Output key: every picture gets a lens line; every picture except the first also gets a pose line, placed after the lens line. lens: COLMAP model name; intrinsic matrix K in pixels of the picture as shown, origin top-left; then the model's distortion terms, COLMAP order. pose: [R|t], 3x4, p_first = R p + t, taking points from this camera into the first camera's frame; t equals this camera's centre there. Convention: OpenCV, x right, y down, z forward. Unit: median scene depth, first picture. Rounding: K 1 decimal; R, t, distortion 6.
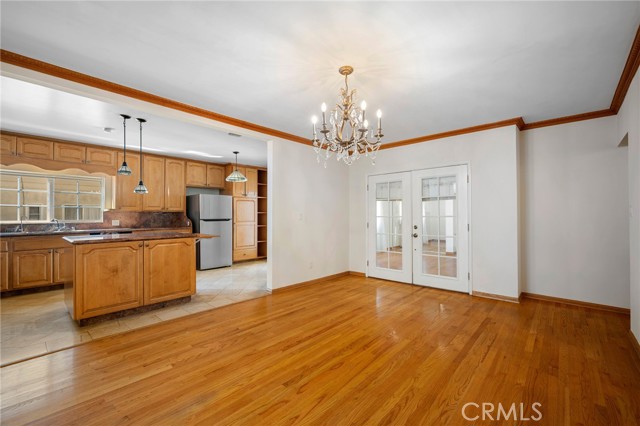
lens RADIAL K [[272.1, 0, 320.0], [0, 272.1, 213.0], [0, 0, 1]] dist [0.002357, -0.000003]
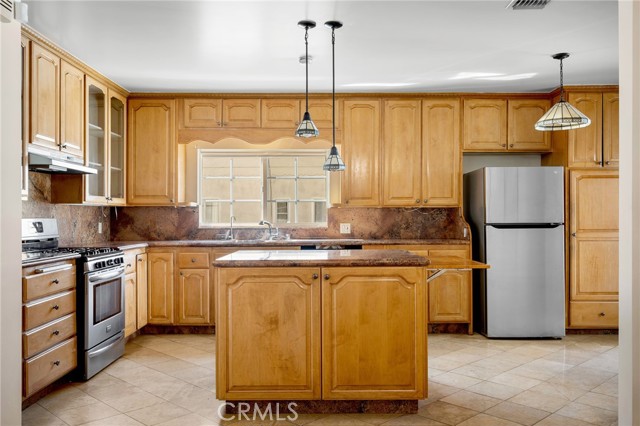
lens RADIAL K [[551.5, 0, 320.0], [0, 551.5, 213.0], [0, 0, 1]] dist [-0.010438, -0.006154]
pose [[0.670140, -0.003274, -0.742227, 0.052648], [0.007325, 0.999971, 0.002203, 0.001601], [0.742198, -0.006913, 0.670145, 0.212399]]
